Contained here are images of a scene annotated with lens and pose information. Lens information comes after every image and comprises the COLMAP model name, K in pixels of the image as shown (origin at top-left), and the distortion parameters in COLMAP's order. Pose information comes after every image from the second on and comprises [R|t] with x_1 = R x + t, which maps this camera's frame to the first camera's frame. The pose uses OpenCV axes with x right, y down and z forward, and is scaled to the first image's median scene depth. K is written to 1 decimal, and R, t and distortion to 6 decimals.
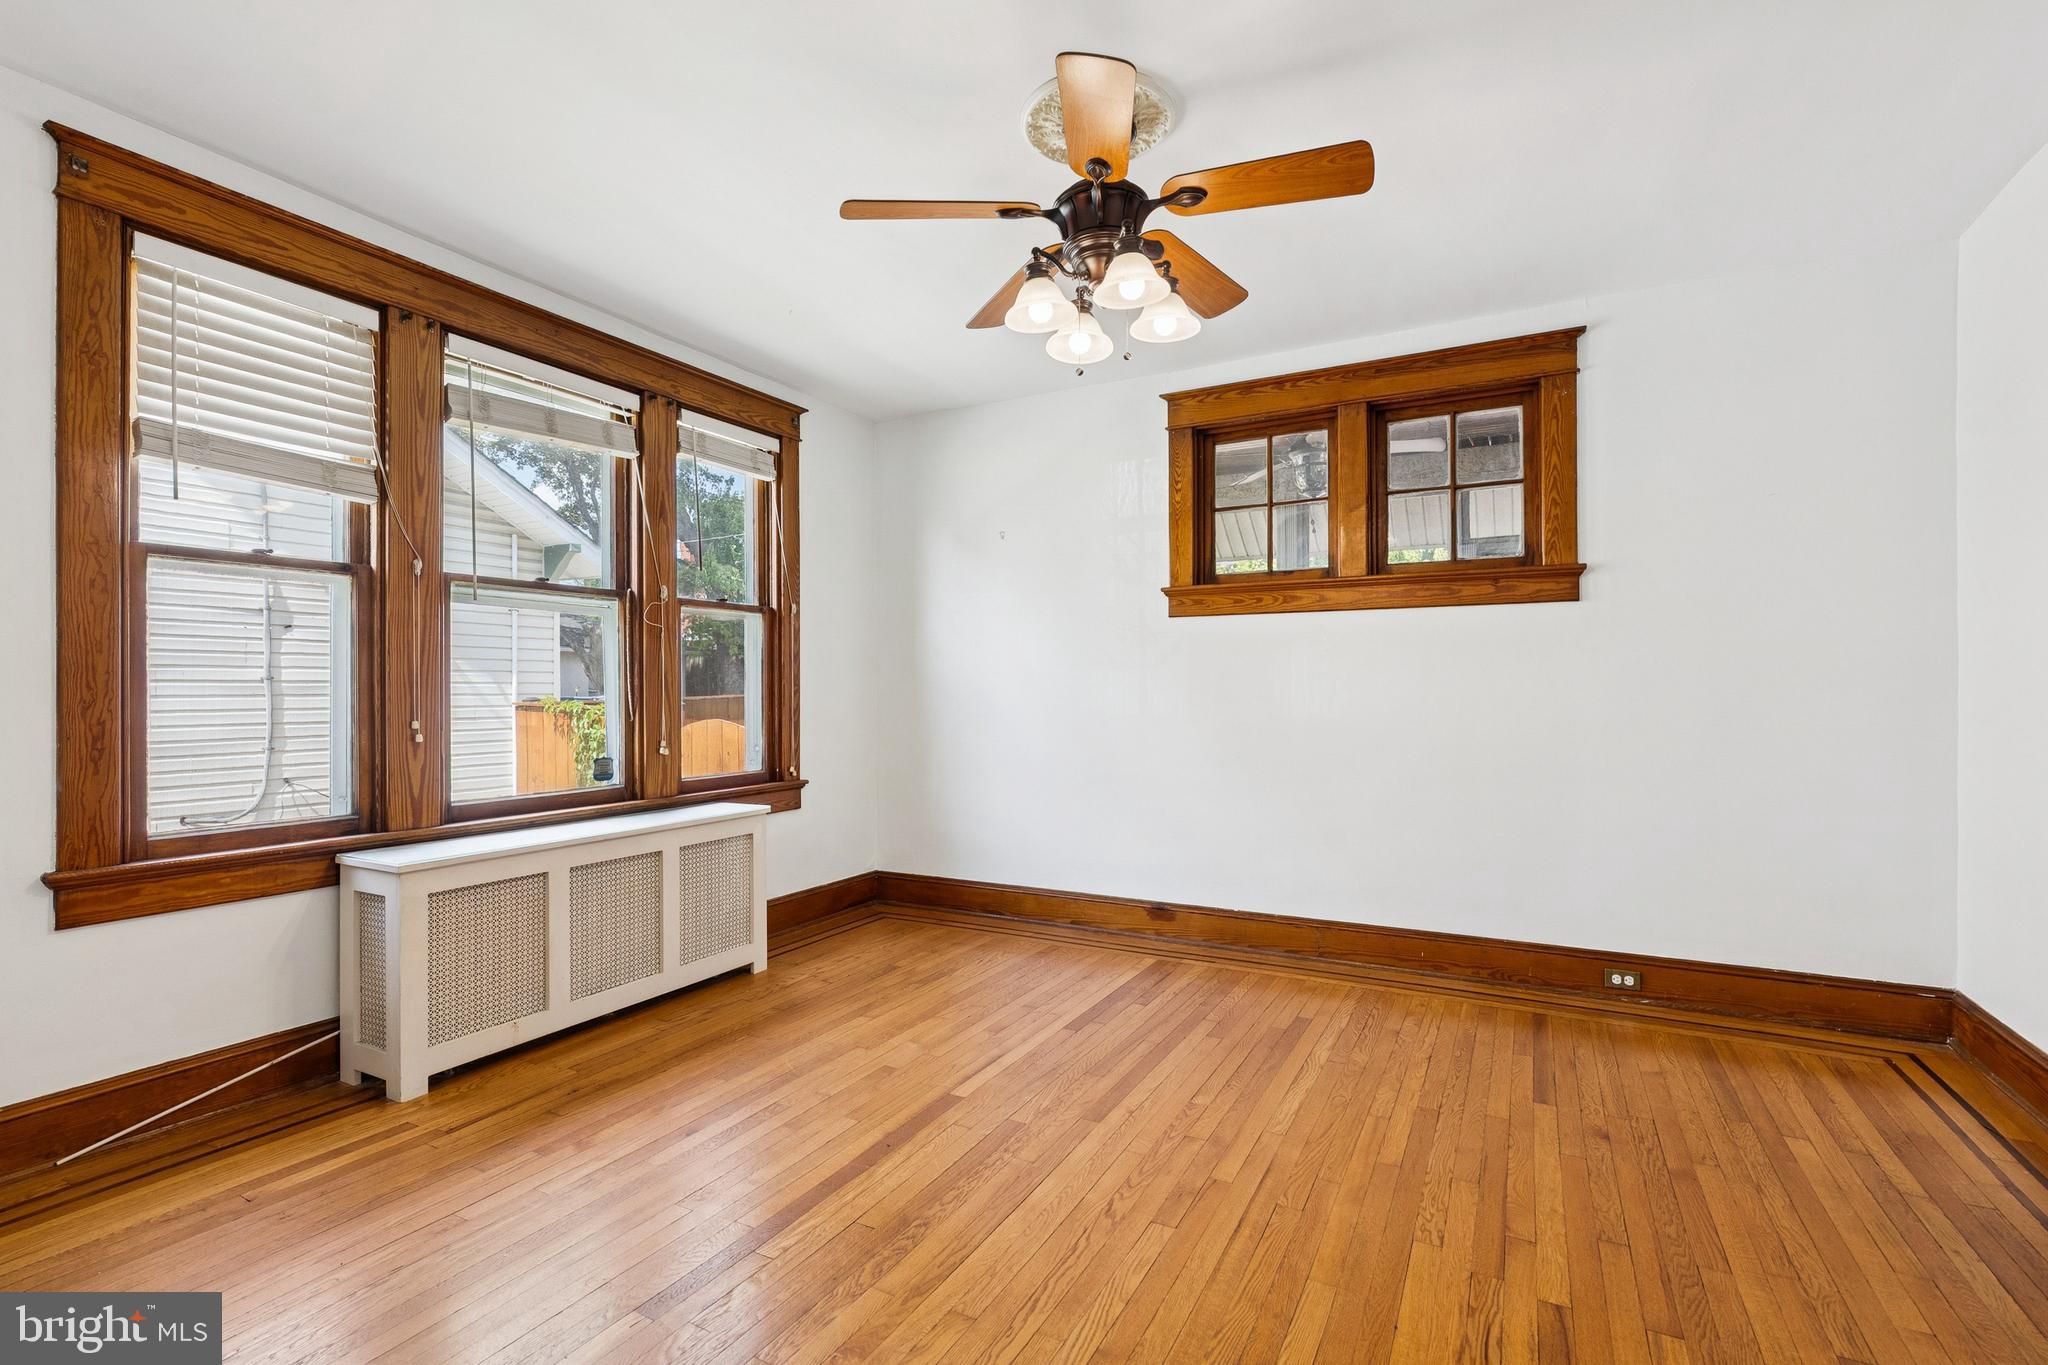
lens RADIAL K [[923.2, 0, 1024.0], [0, 923.2, 682.5], [0, 0, 1]] dist [0.000444, 0.000065]
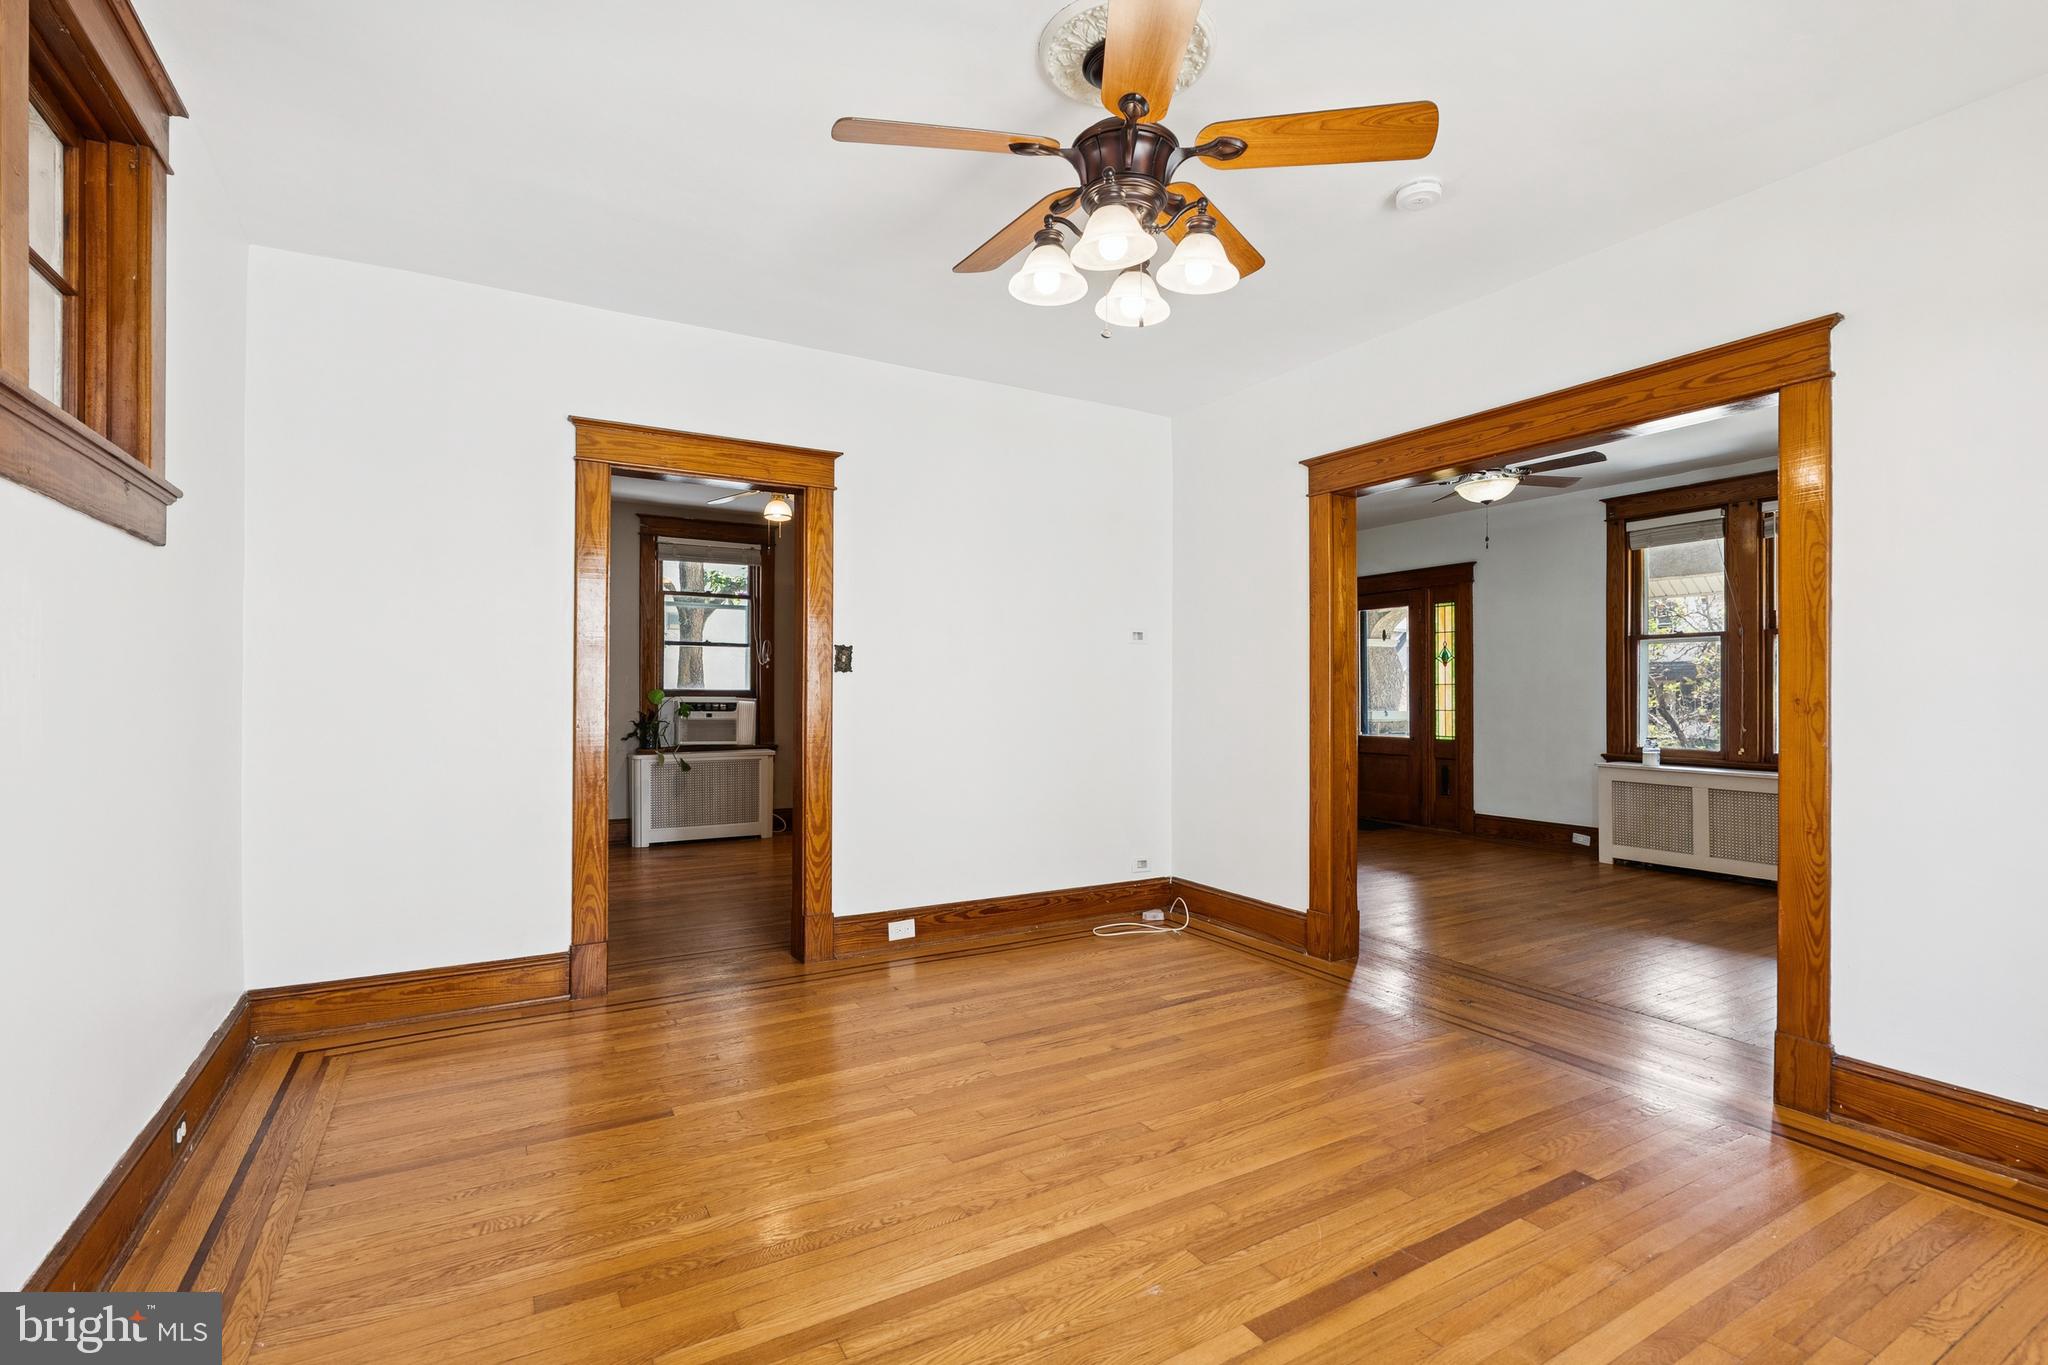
lens RADIAL K [[923.2, 0, 1024.0], [0, 923.2, 682.5], [0, 0, 1]] dist [0.000444, 0.000065]
pose [[-0.856407, 0.013691, 0.516119, -0.189995], [-0.001623, 0.999572, -0.029208, 0.019217], [-0.516298, -0.025852, -0.856019, 1.163702]]
